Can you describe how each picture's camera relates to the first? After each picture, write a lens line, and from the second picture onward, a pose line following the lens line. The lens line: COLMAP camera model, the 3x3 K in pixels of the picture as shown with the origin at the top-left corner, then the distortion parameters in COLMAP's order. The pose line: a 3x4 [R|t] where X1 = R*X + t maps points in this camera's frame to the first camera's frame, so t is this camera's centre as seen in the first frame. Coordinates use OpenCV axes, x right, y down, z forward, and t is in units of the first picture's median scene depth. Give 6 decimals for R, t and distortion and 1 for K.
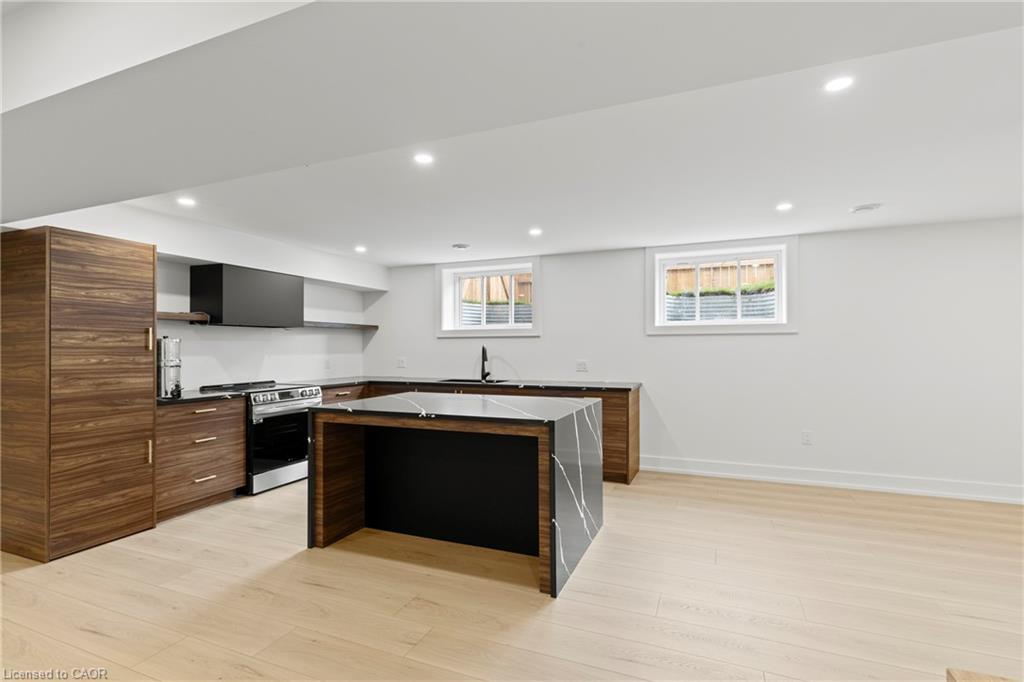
lens RADIAL K [[459.9, 0, 529.2], [0, 459.9, 342.9], [0, 0, 1]] dist [0.000497, 0.000001]
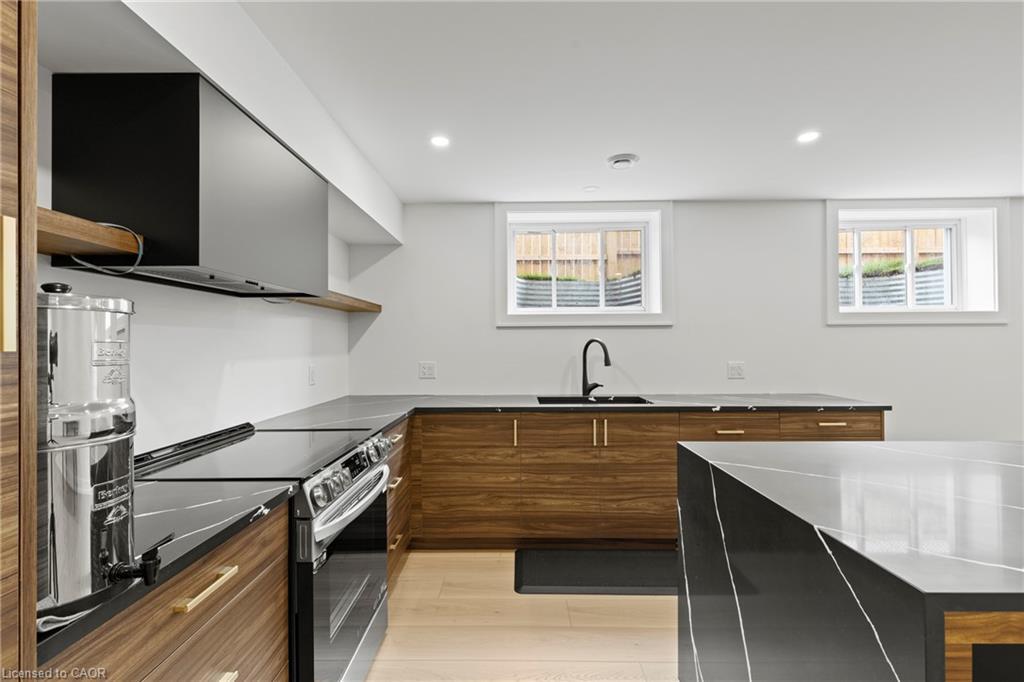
lens RADIAL K [[466.2, 0, 502.2], [0, 466.2, 339.8], [0, 0, 1]] dist [0.004022, 0.000832]
pose [[0.947044, 0.001126, 0.321103, -0.437038], [-0.001098, 0.999999, -0.000270, 0.005967], [-0.321103, -0.000096, 0.947044, 0.482428]]
